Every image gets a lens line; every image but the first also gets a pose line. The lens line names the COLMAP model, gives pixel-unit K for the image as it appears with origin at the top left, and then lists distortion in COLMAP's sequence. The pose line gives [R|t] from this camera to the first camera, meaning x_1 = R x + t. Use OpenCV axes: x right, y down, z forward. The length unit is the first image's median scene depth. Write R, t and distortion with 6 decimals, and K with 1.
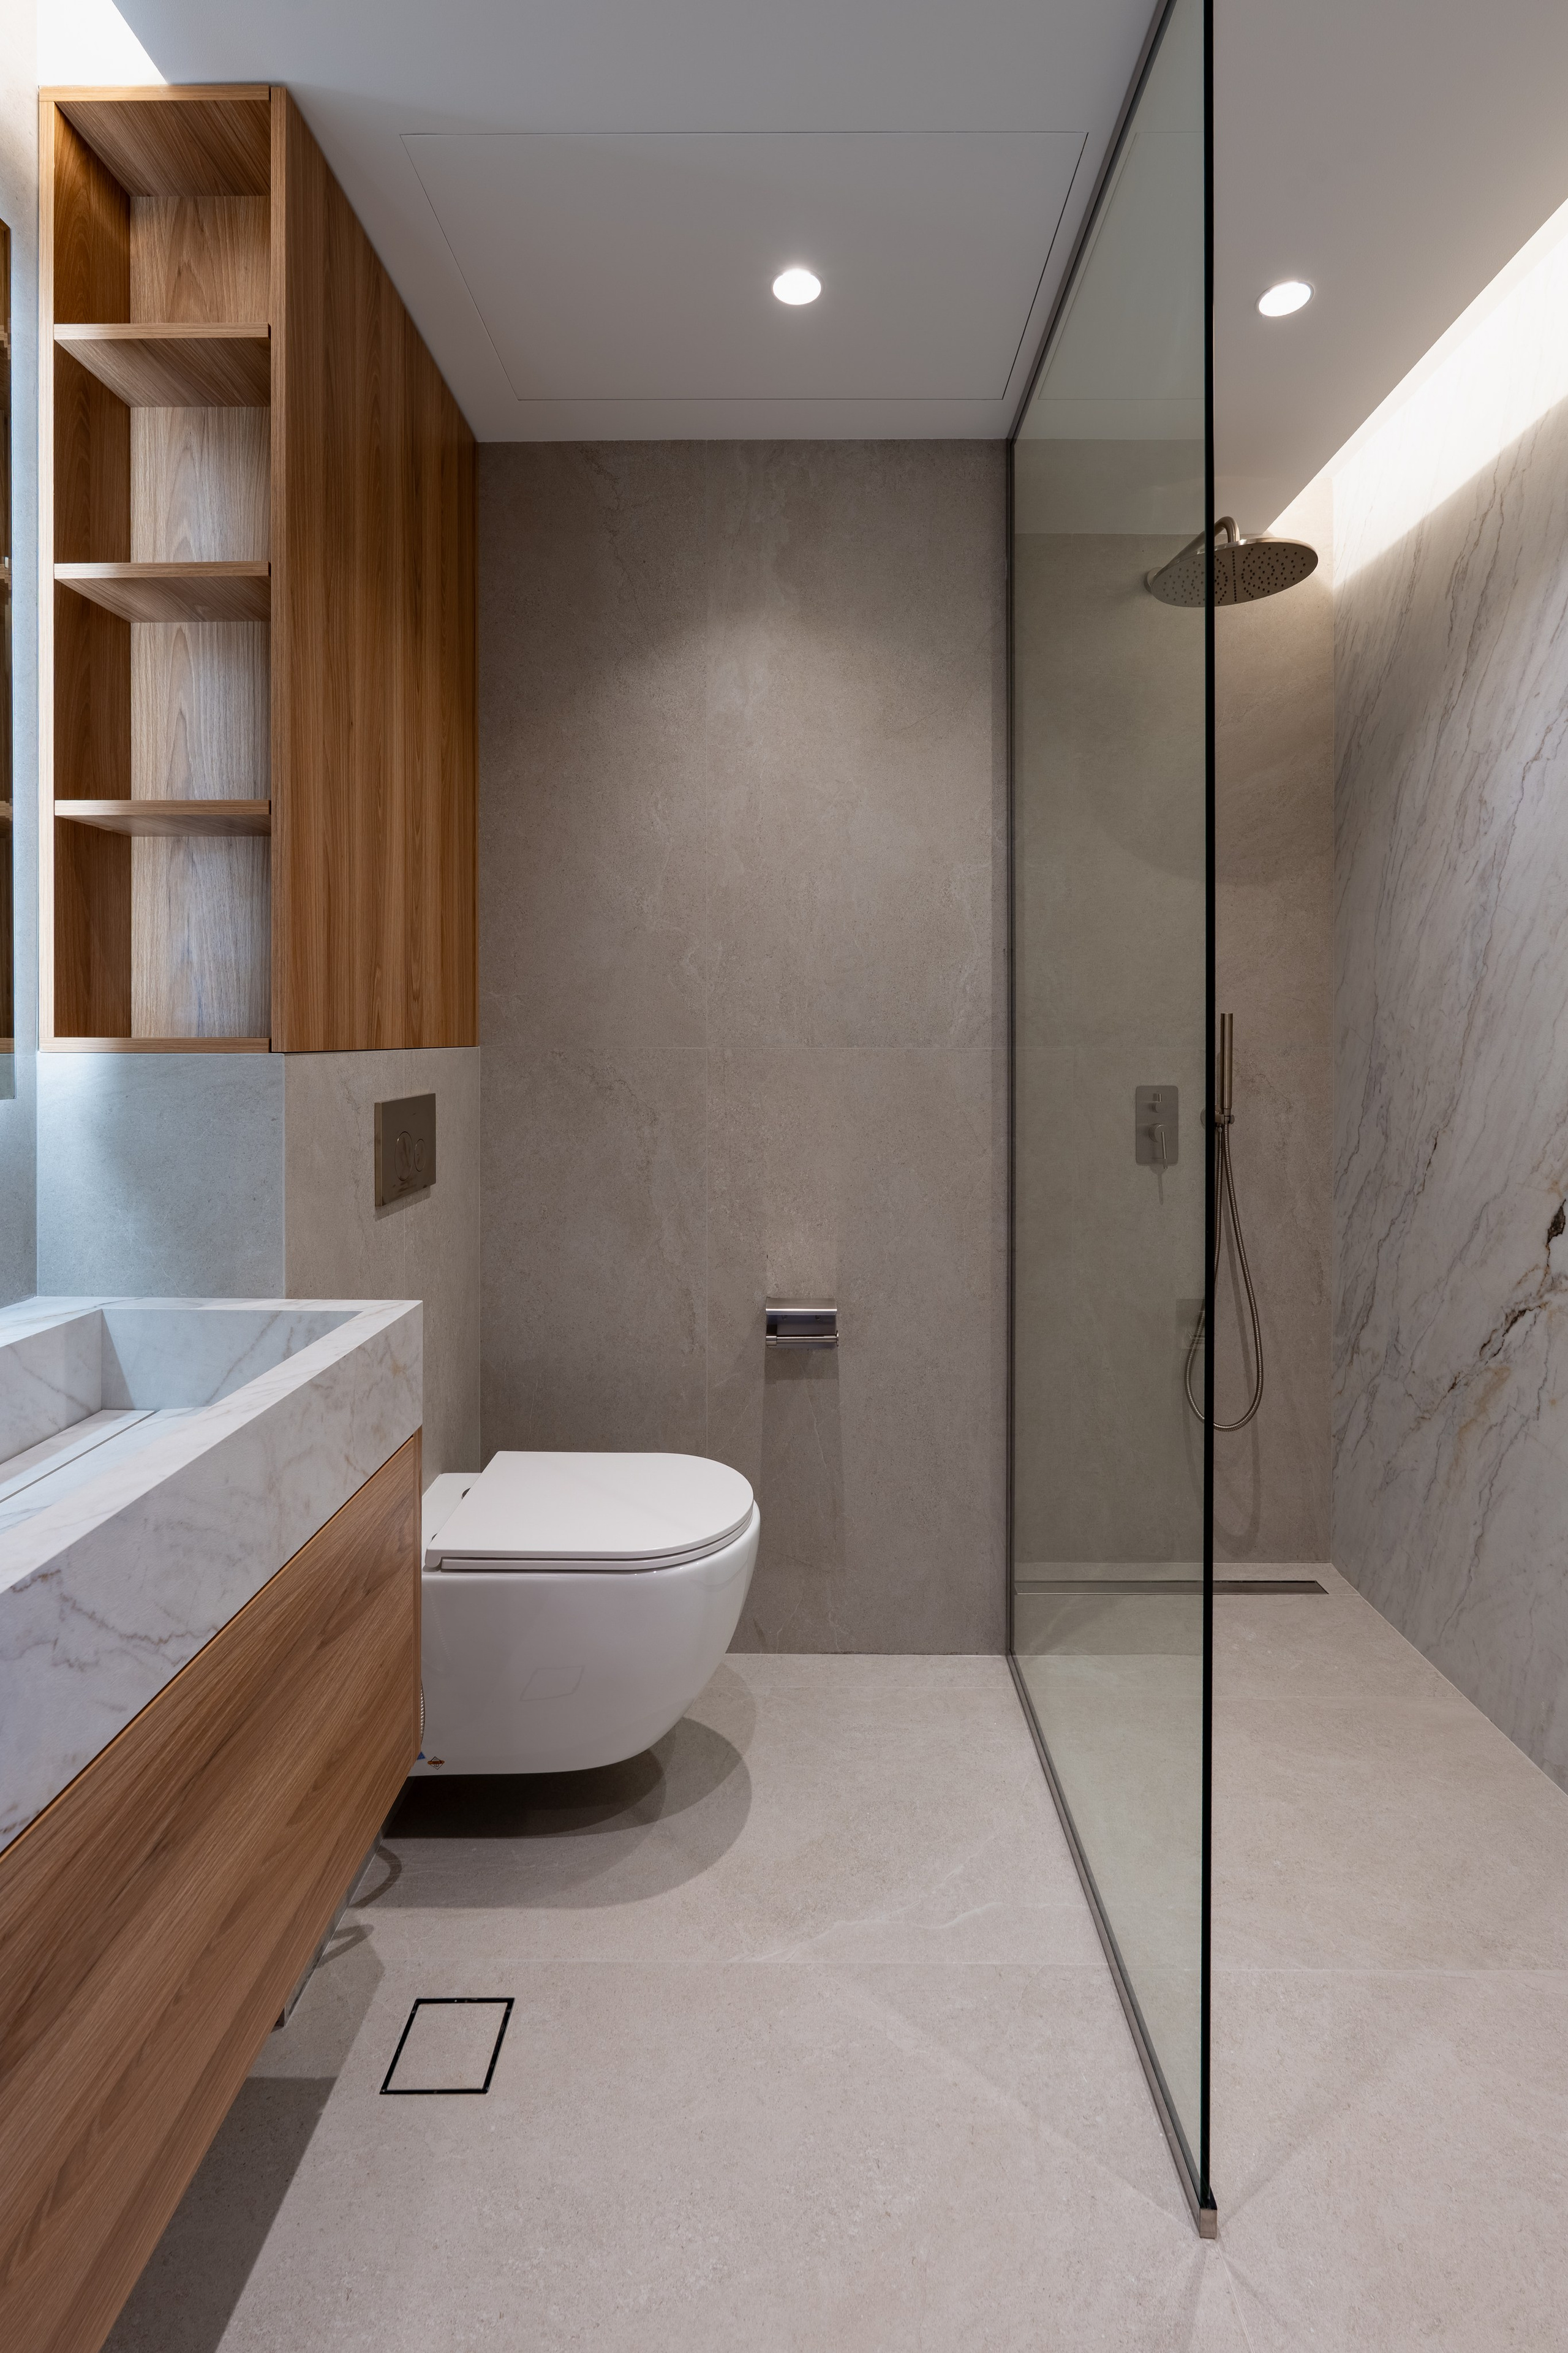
lens RADIAL K [[1036.8, 0, 858.2], [0, 1036.8, 1038.1], [0, 0, 1]] dist [-0.003815, 0.000677]
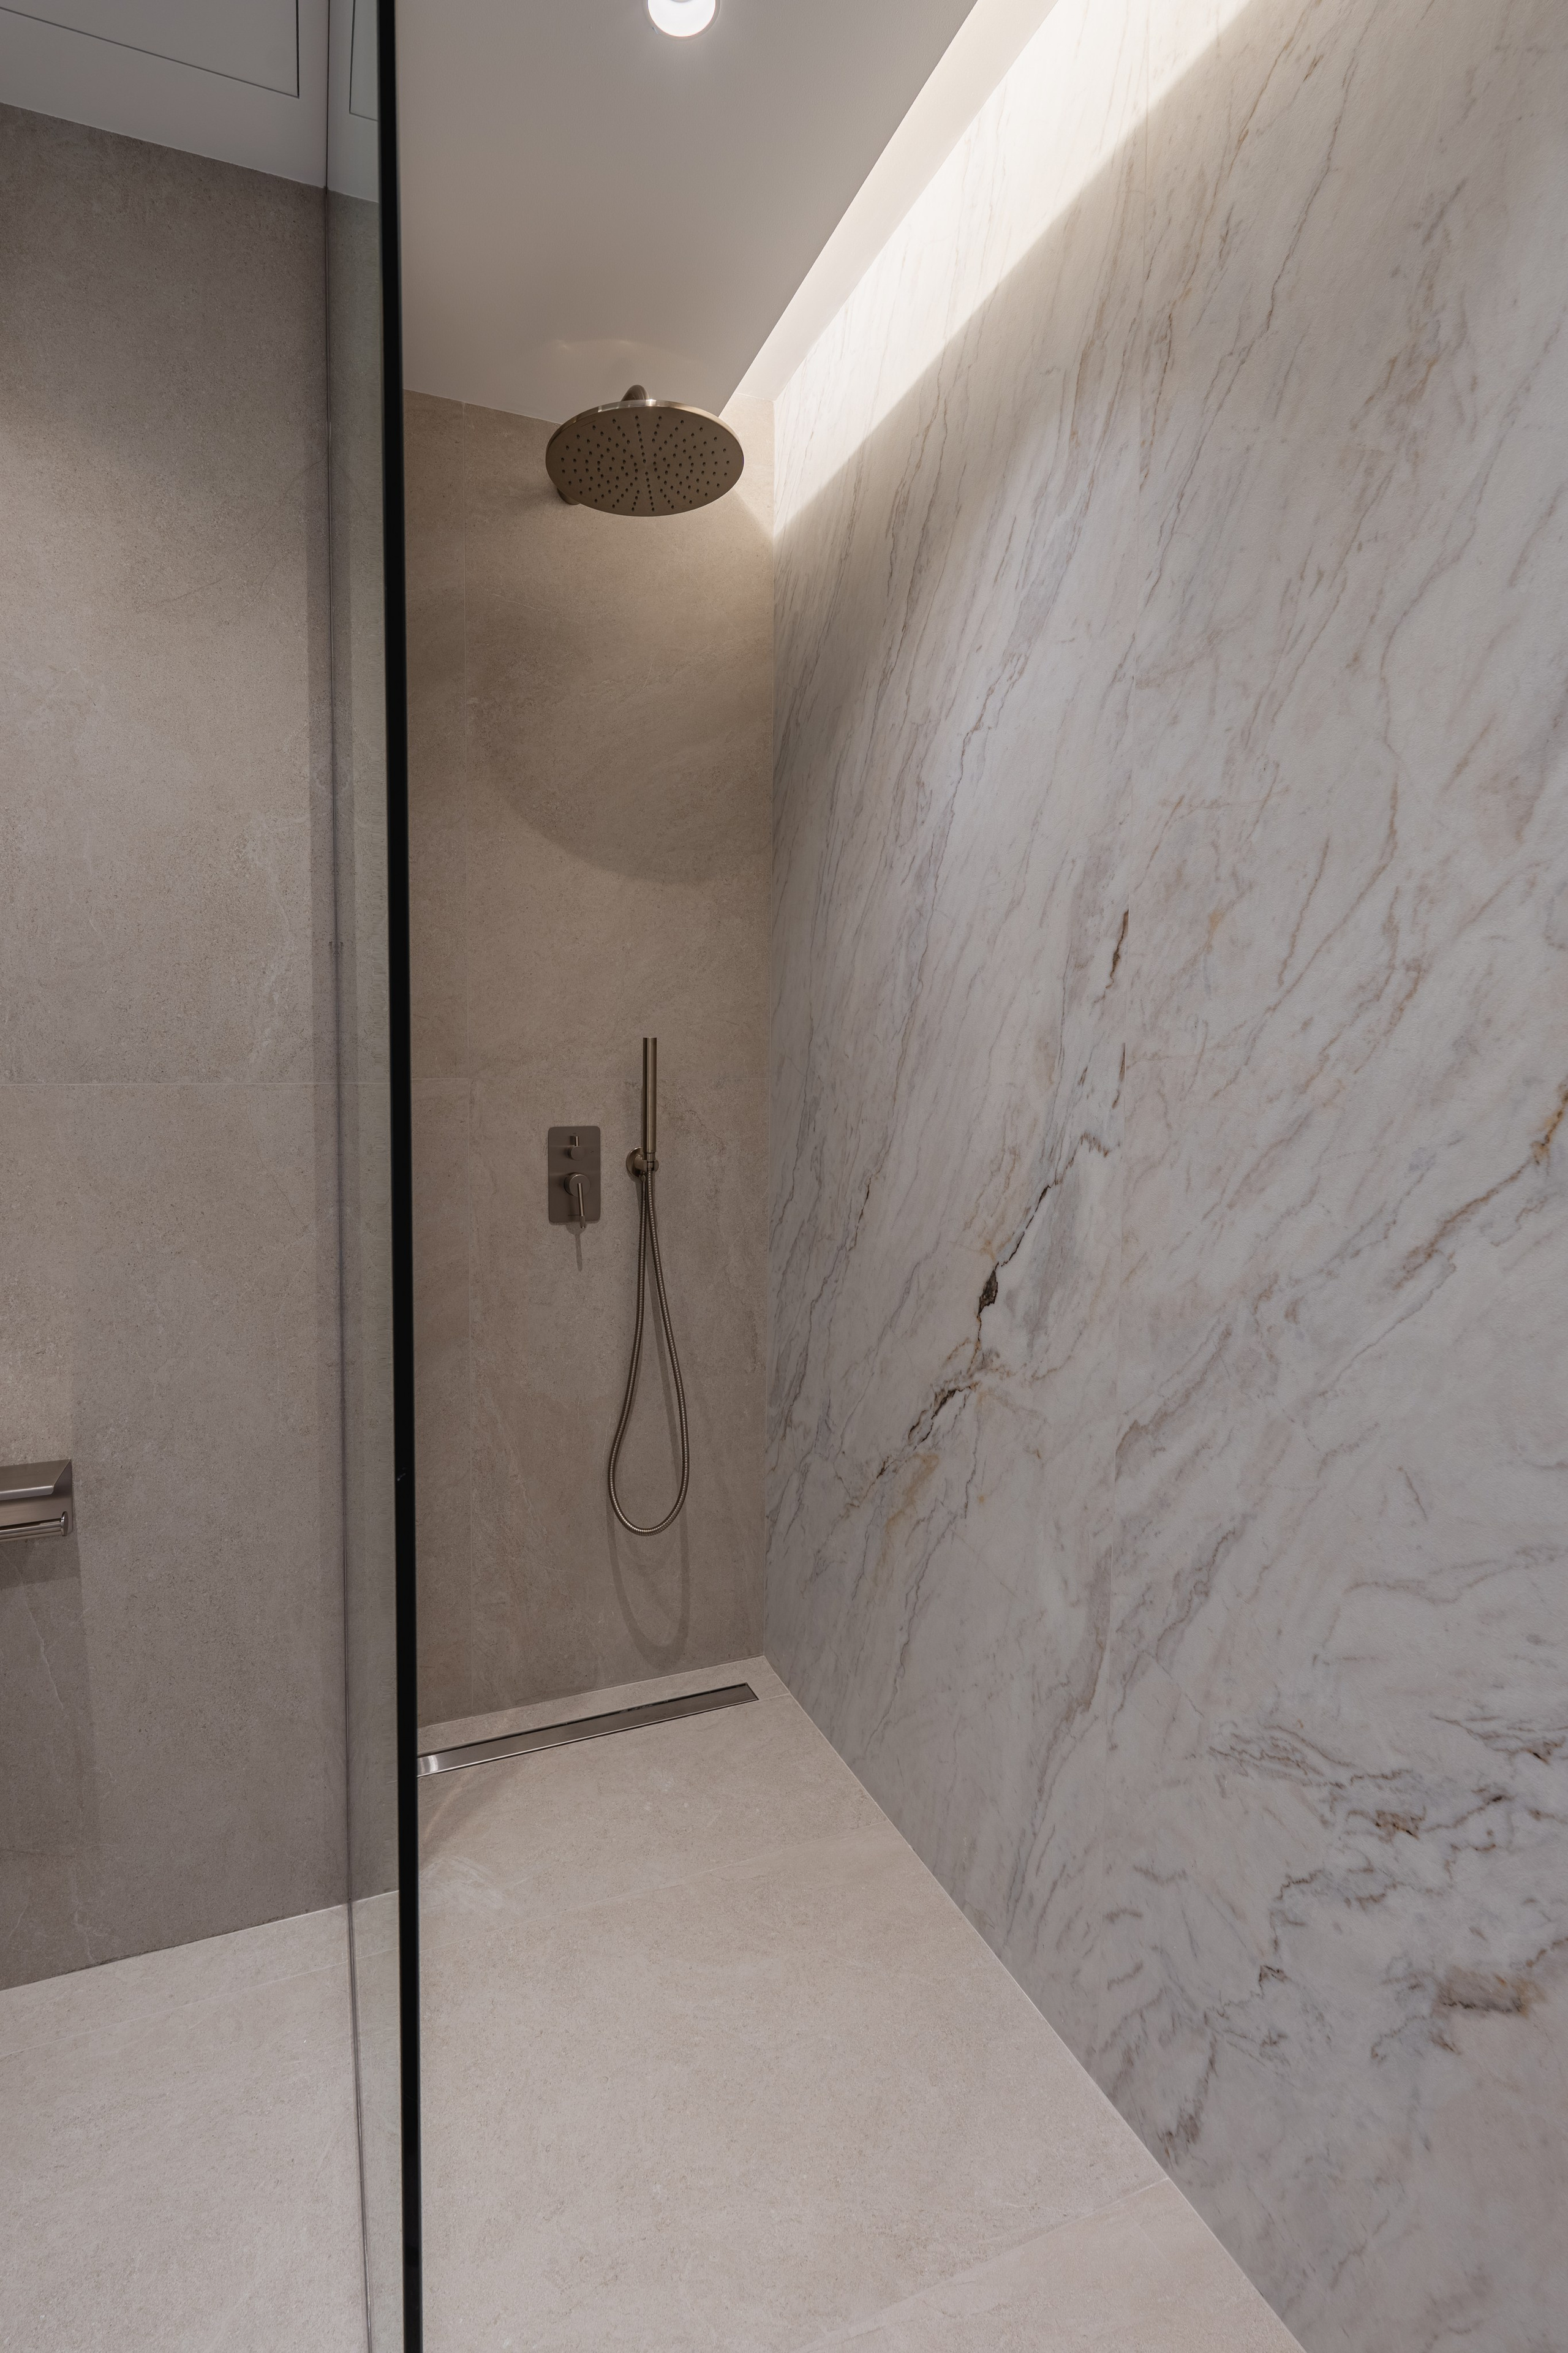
lens RADIAL K [[1036.8, 0, 769.7], [0, 1036.8, 1162.0], [0, 0, 1]] dist [-0.003815, 0.000677]
pose [[0.922811, -0.035379, 0.383625, 0.145744], [-0.000001, 0.995774, 0.091834, -0.001549], [-0.385253, -0.084746, 0.918911, 0.230990]]
